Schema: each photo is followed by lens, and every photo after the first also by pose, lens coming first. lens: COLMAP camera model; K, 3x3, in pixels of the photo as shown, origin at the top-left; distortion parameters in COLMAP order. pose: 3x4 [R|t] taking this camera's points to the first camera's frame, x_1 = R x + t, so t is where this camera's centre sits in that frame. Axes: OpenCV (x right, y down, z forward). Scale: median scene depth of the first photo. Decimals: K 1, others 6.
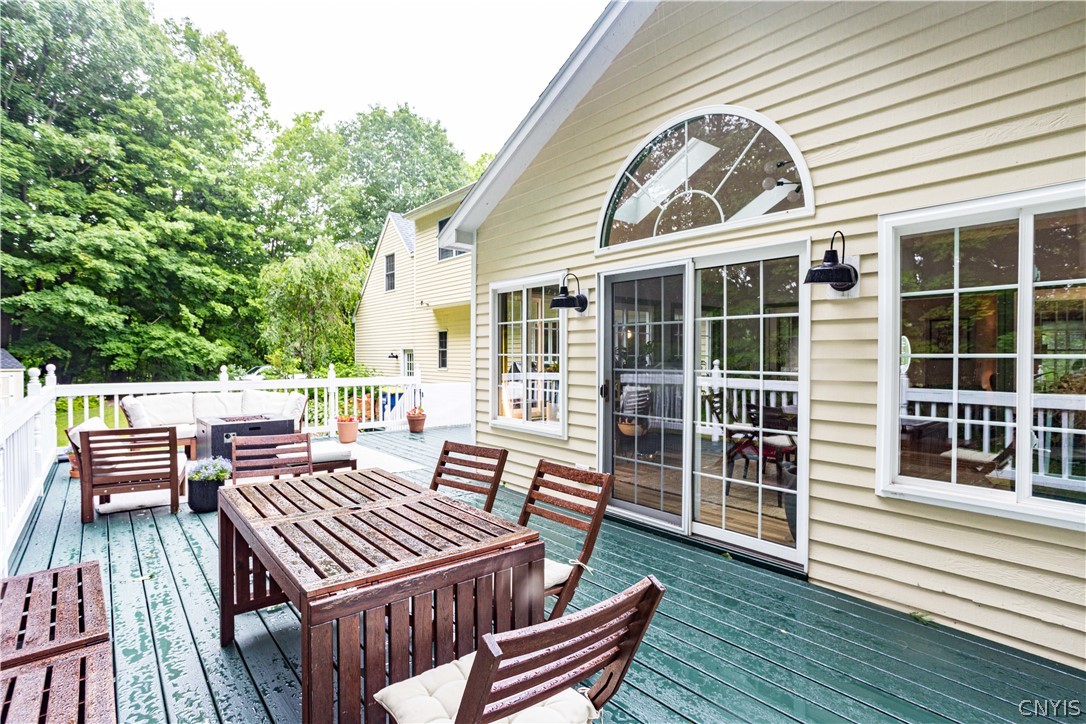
lens RADIAL K [[537.2, 0, 537.6], [0, 537.2, 359.3], [0, 0, 1]] dist [-0.028542, 0.022180]
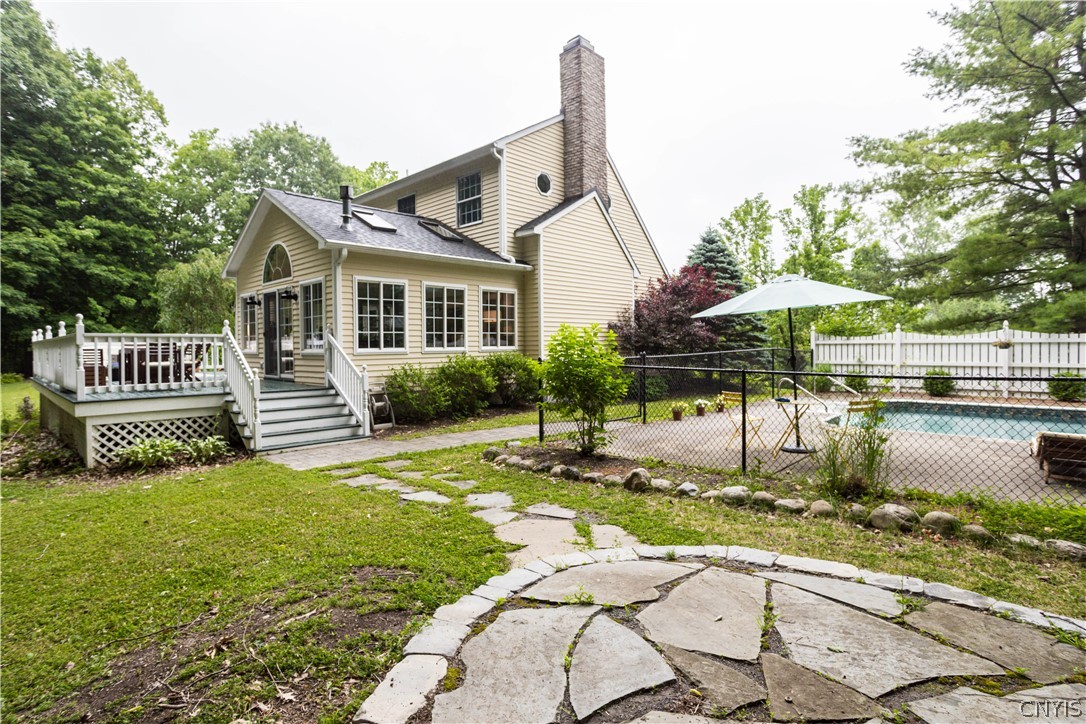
lens RADIAL K [[549.3, 0, 521.8], [0, 549.3, 353.5], [0, 0, 1]] dist [-0.003574, 0.018543]
pose [[0.996652, -0.009471, 0.081207, 0.210607], [0.009030, 0.999942, 0.005789, 0.026438], [-0.081257, -0.005036, 0.996680, -0.338550]]
